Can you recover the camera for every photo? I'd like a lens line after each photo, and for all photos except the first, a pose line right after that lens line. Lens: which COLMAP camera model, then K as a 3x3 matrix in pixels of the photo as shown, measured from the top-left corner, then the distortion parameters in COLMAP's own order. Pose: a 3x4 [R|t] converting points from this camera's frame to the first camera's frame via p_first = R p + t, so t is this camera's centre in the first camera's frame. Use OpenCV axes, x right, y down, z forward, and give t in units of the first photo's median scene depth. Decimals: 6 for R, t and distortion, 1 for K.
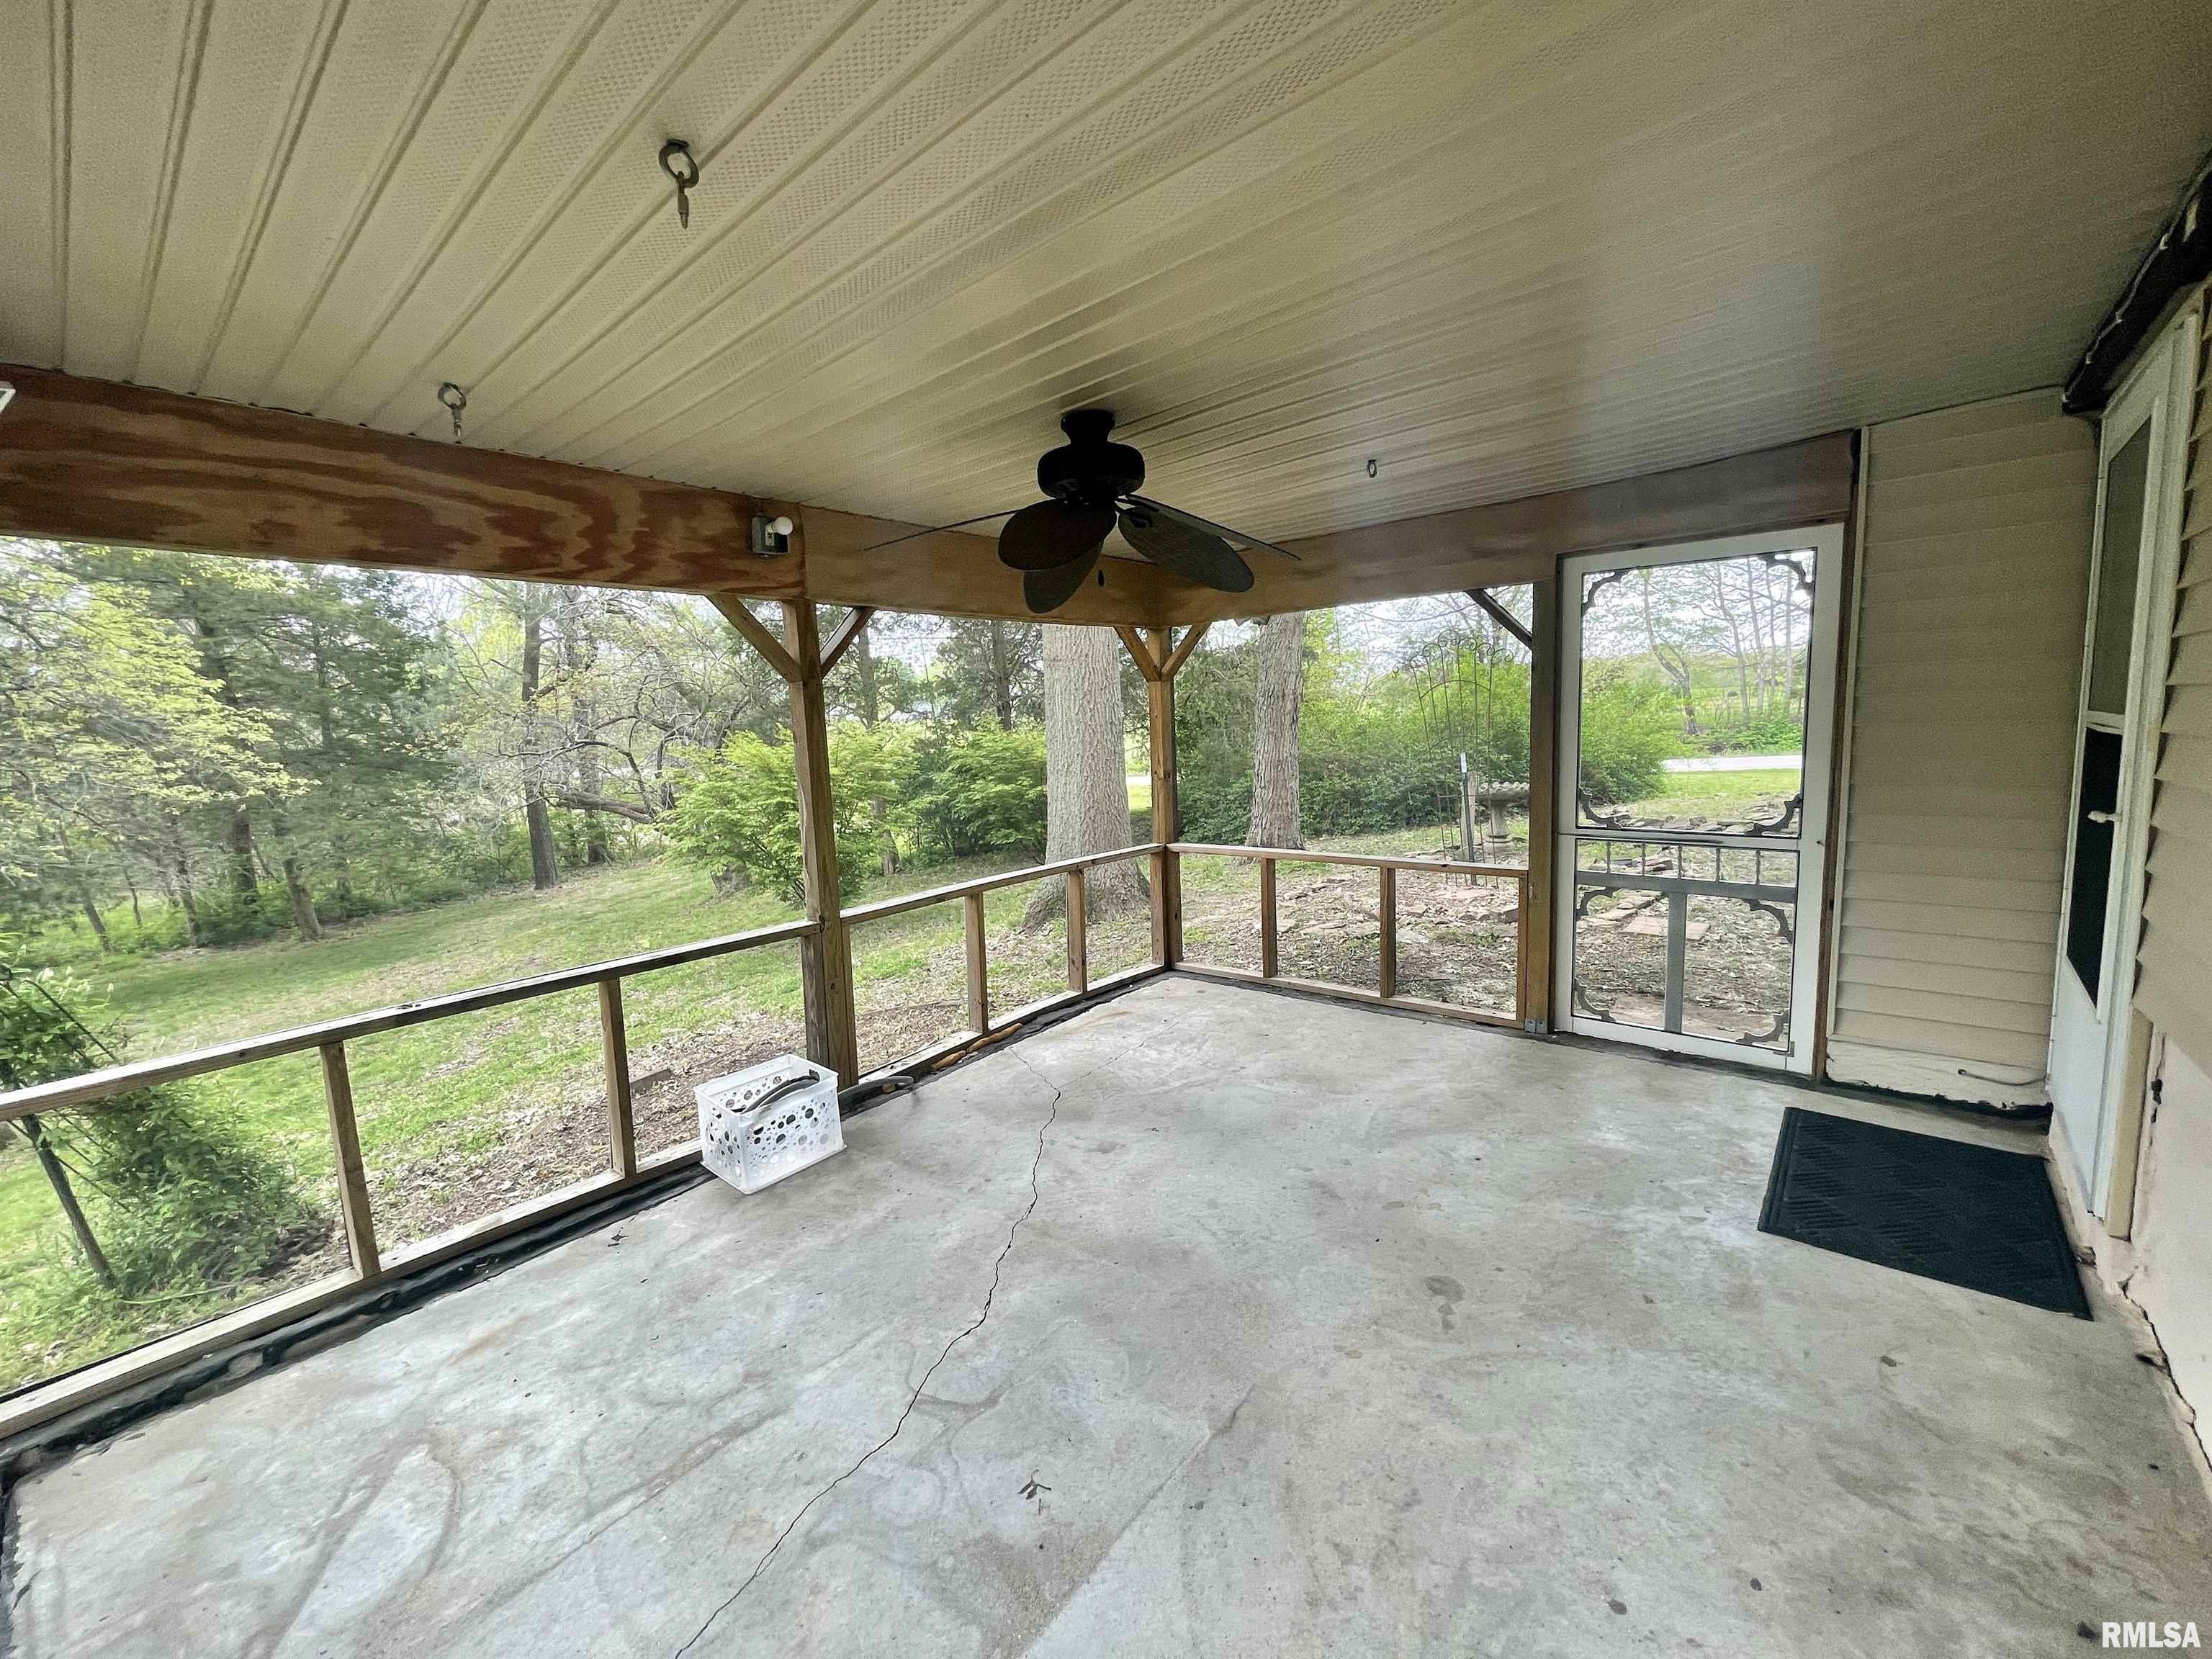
lens RADIAL K [[888.7, 0, 1106.0], [0, 888.7, 829.5], [0, 0, 1]] dist [0.001142, 0.000154]
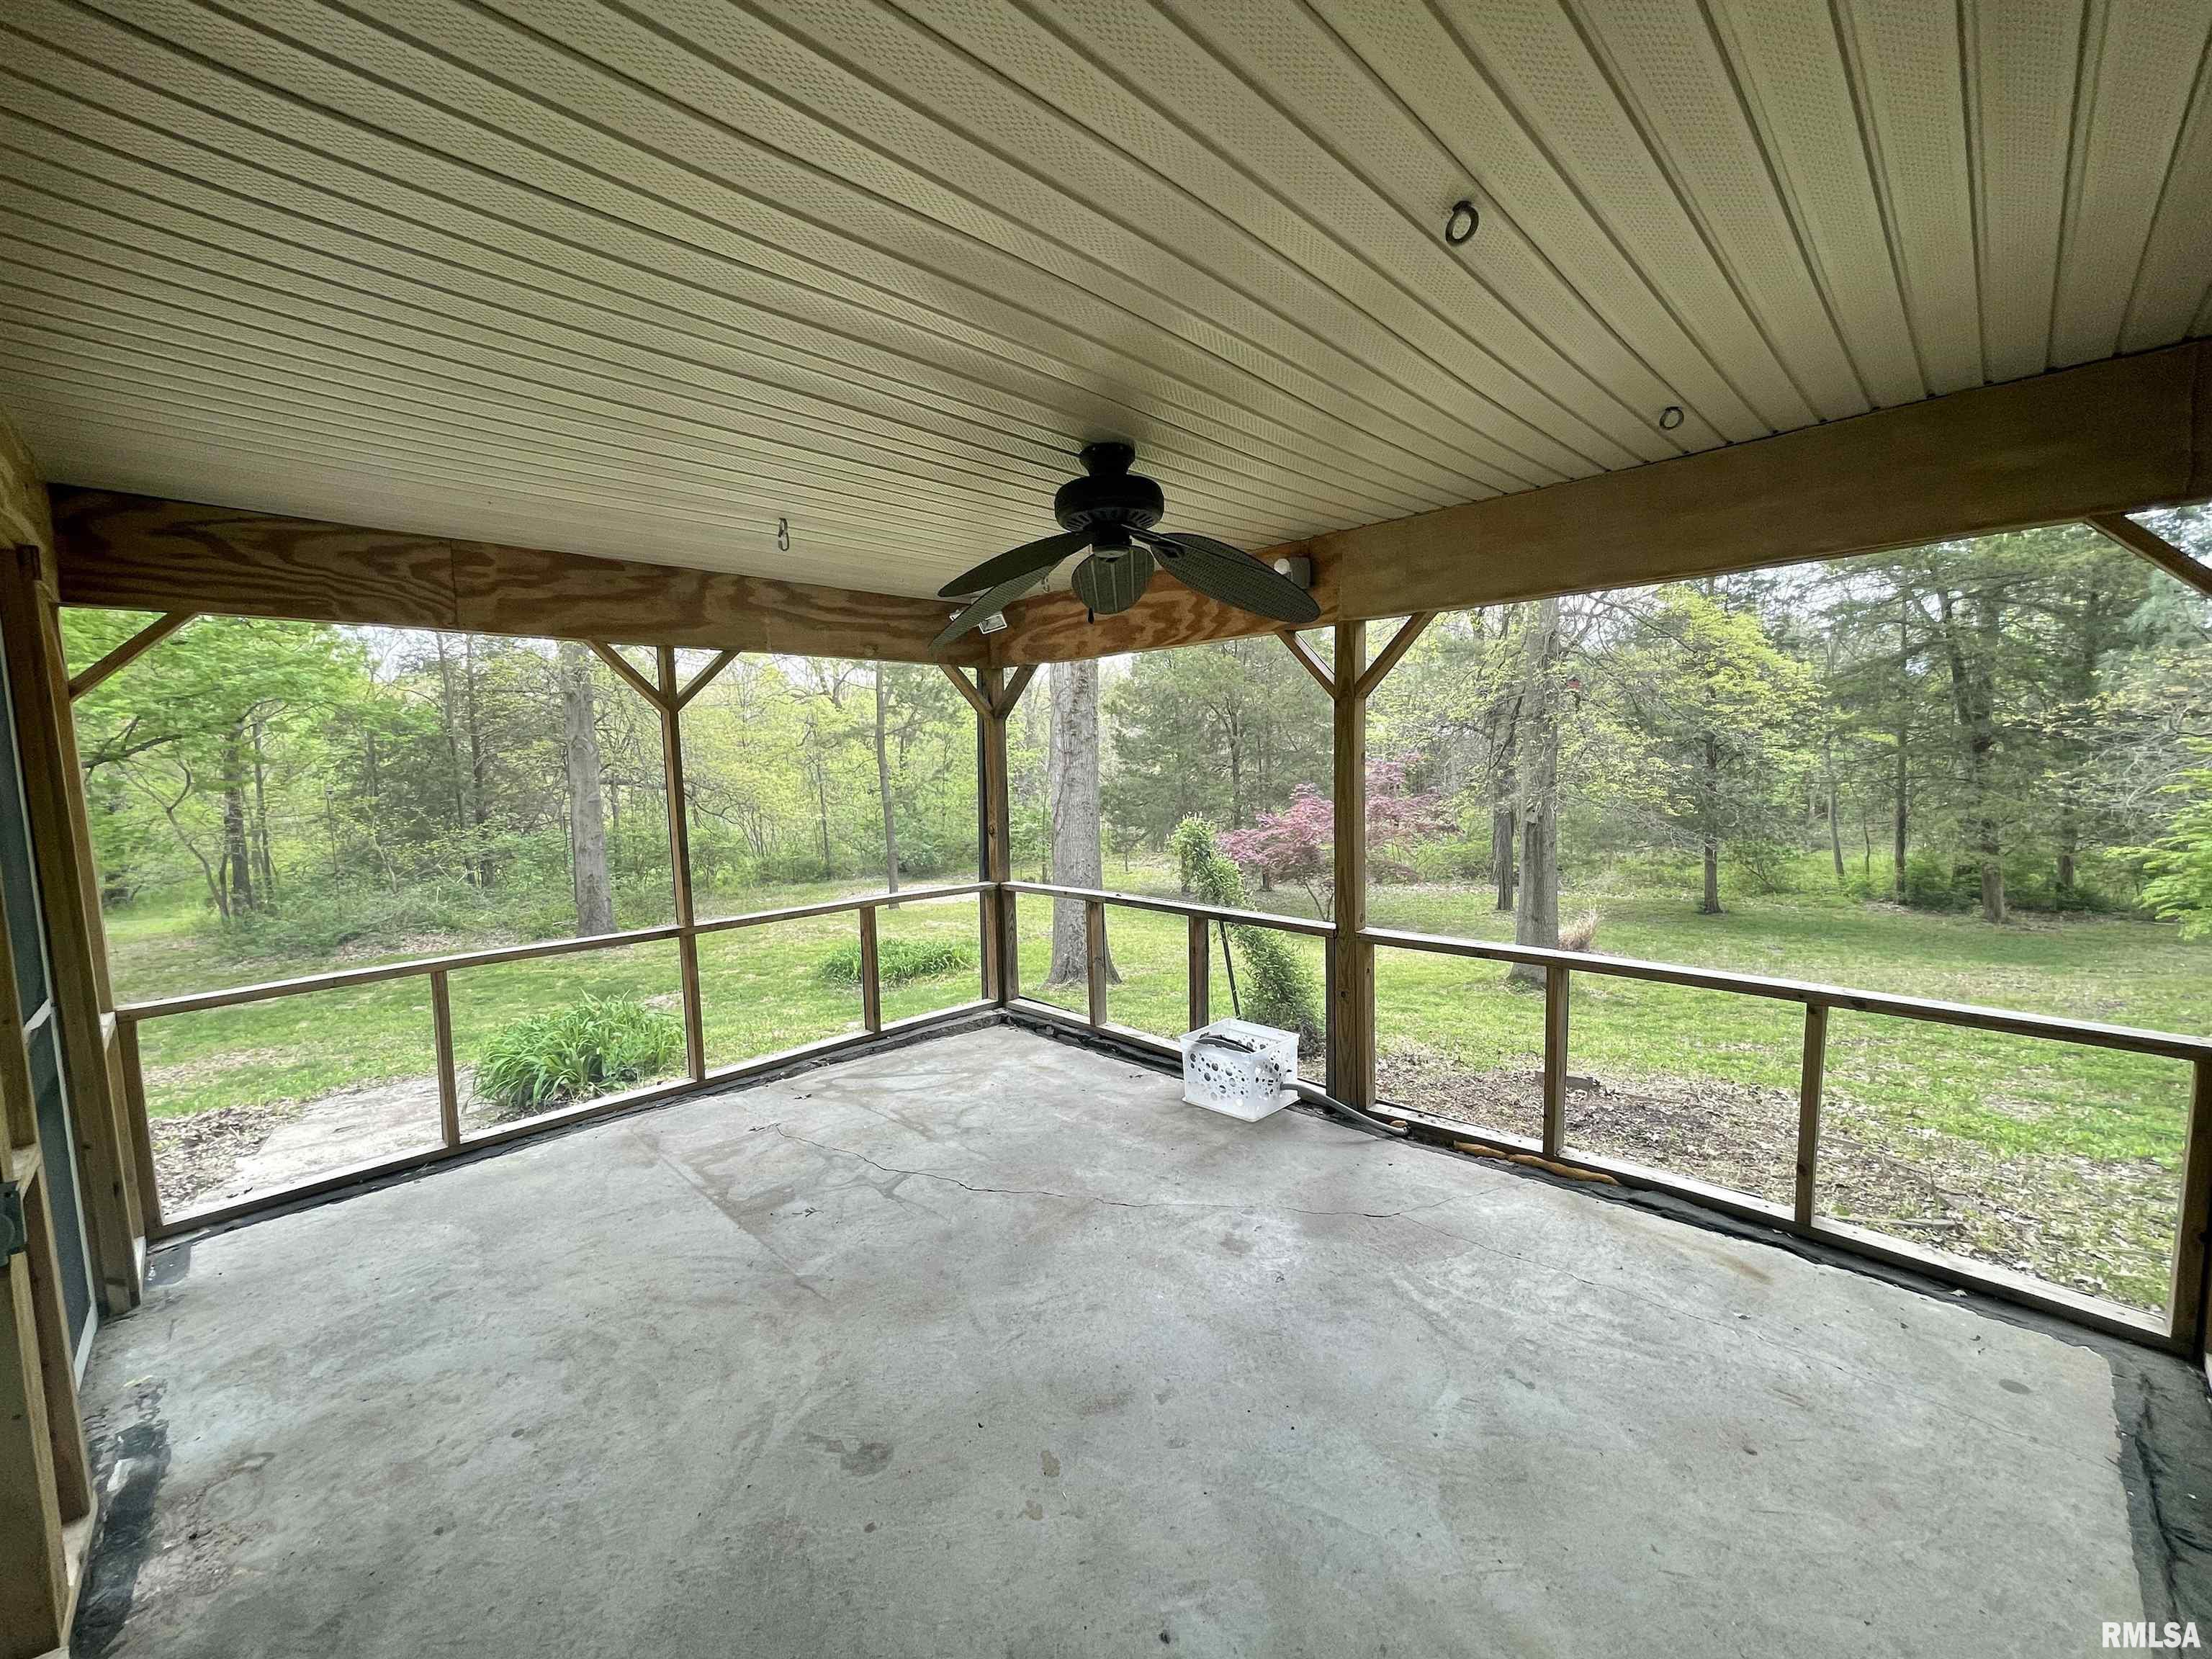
lens RADIAL K [[888.7, 0, 1106.0], [0, 888.7, 829.5], [0, 0, 1]] dist [0.001142, 0.000154]
pose [[-0.079962, 0.133721, -0.987788, 0.877668], [-0.091577, 0.985785, 0.140863, -0.164817], [0.992582, 0.101722, -0.066579, 0.960826]]
